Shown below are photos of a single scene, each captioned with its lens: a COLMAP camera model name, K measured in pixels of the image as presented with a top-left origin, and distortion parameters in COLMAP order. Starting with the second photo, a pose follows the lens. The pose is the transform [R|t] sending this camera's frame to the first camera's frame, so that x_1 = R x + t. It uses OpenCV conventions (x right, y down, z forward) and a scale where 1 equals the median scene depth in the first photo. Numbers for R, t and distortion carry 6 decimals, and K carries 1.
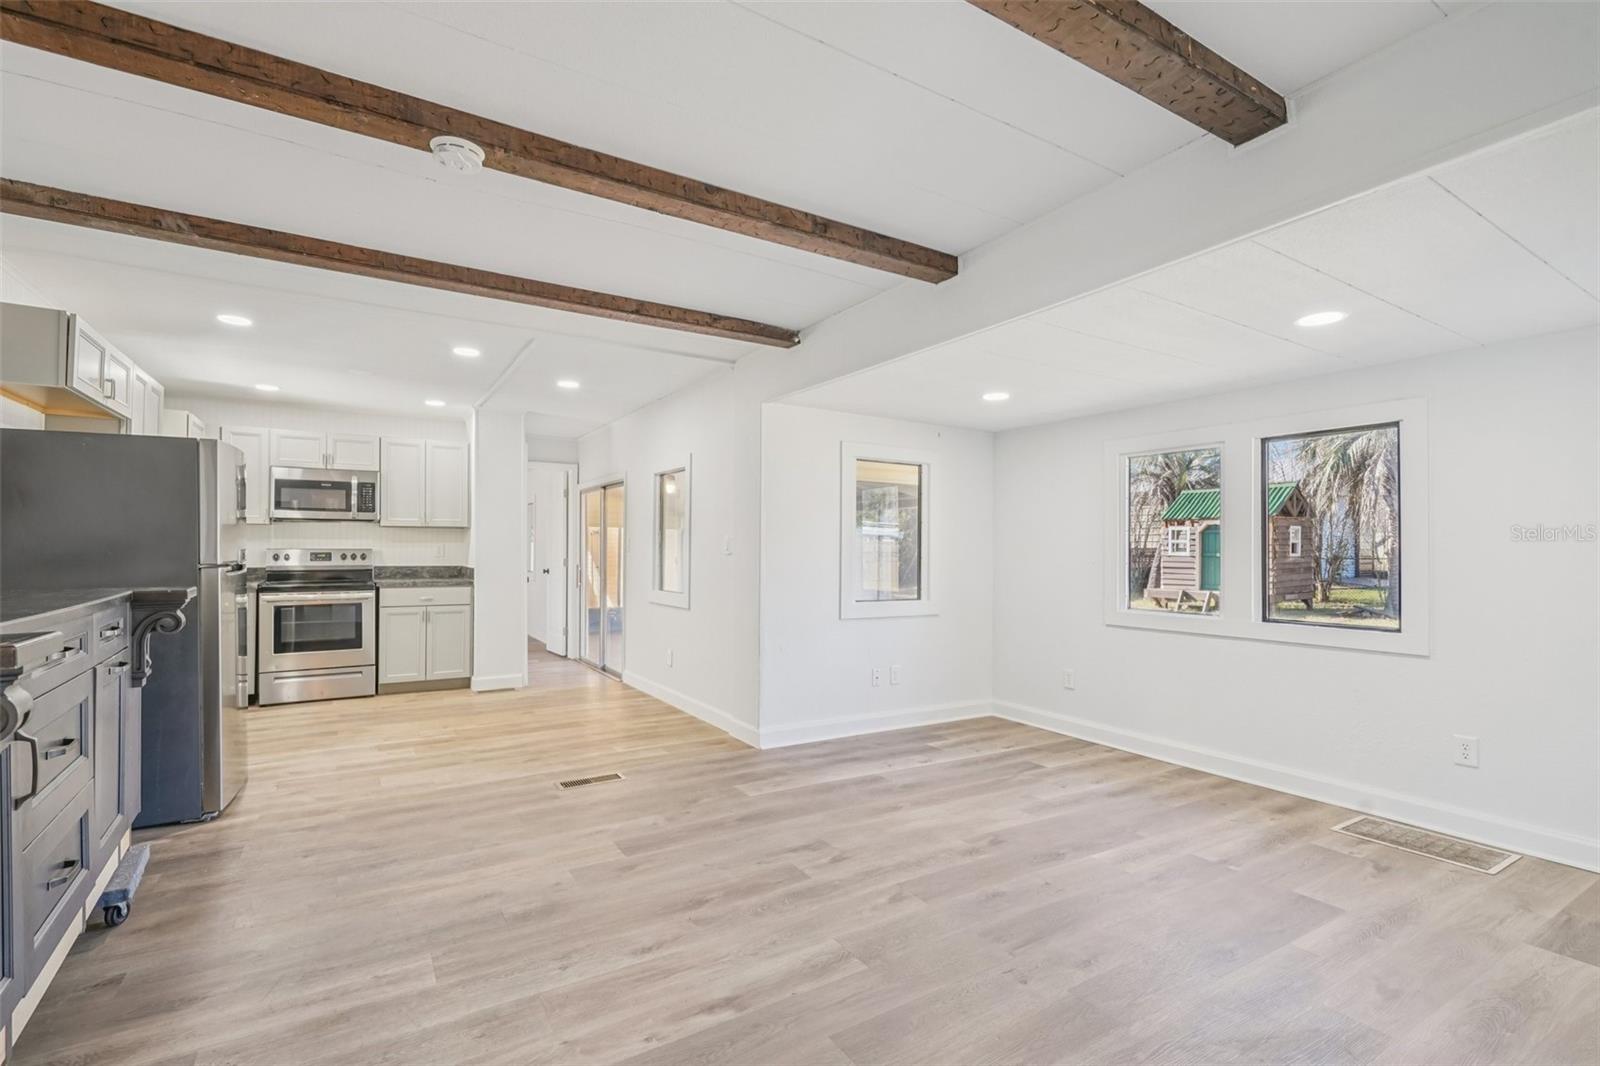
lens RADIAL K [[732.4, 0, 794.6], [0, 732.4, 537.9], [0, 0, 1]] dist [0.000429, -0.000280]
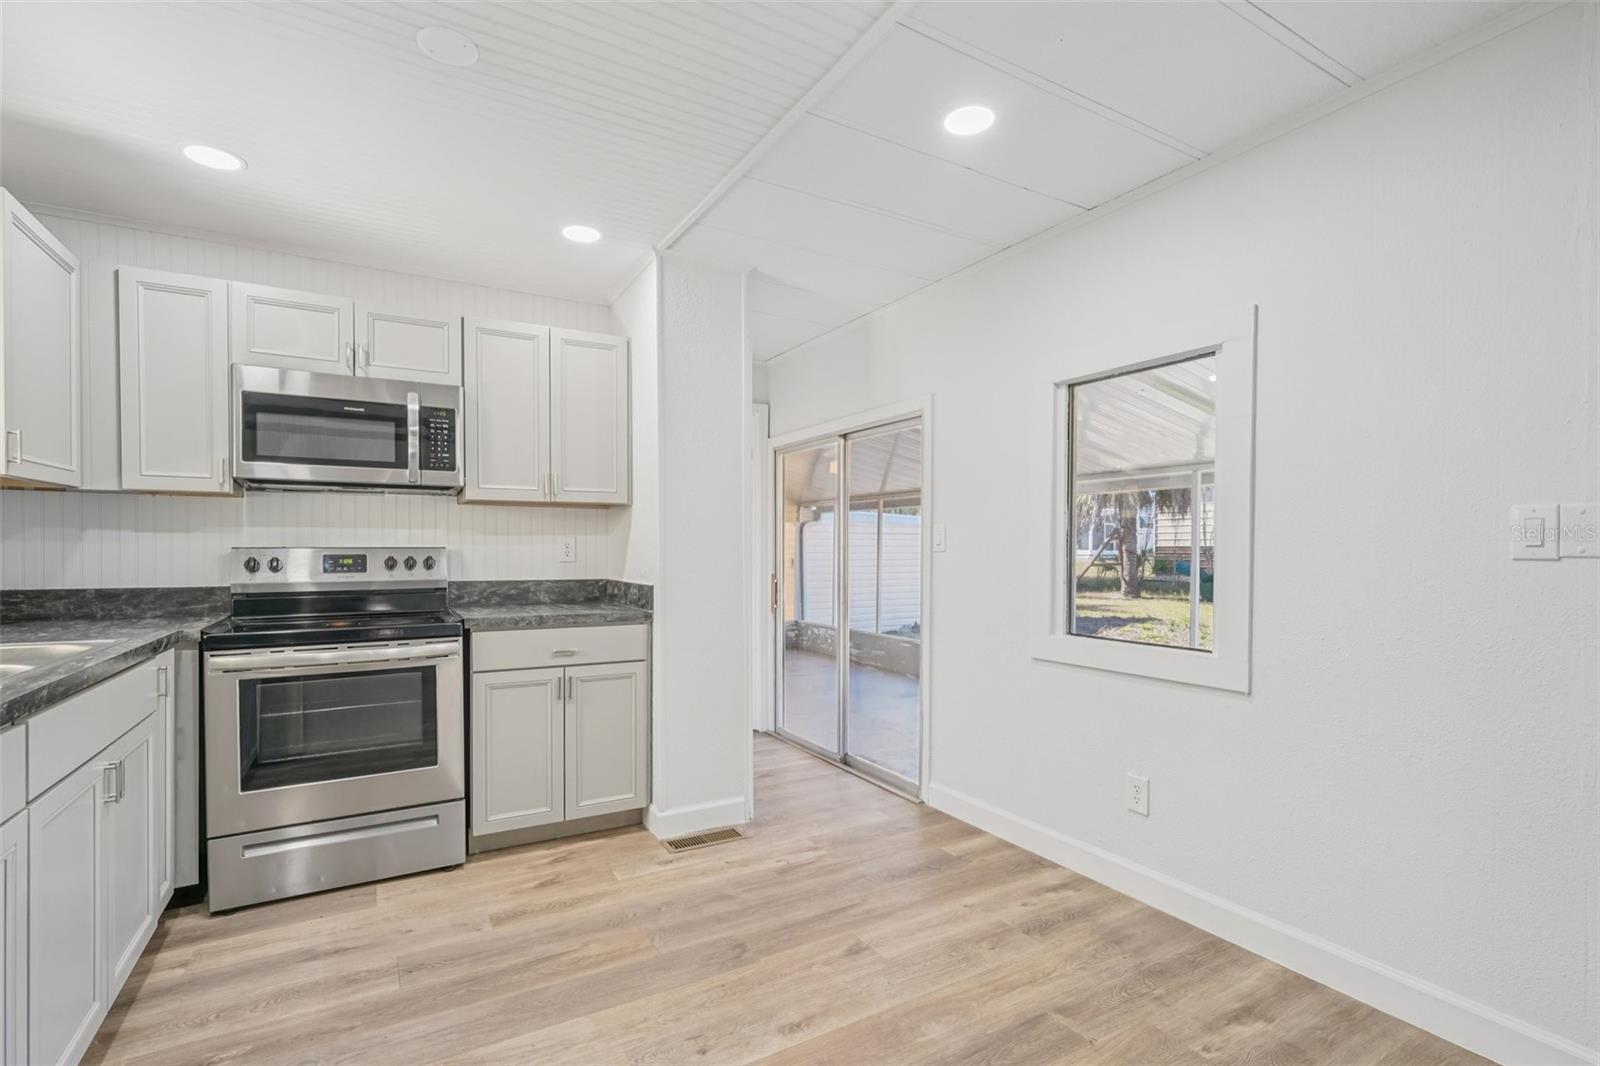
lens RADIAL K [[748.2, 0, 803.7], [0, 748.2, 550.0], [0, 0, 1]] dist [-0.003390, -0.000229]
pose [[0.999772, -0.003588, -0.021064, -0.349571], [0.003953, 0.999843, 0.017298, 0.009657], [0.020998, -0.017377, 0.999628, 0.537888]]
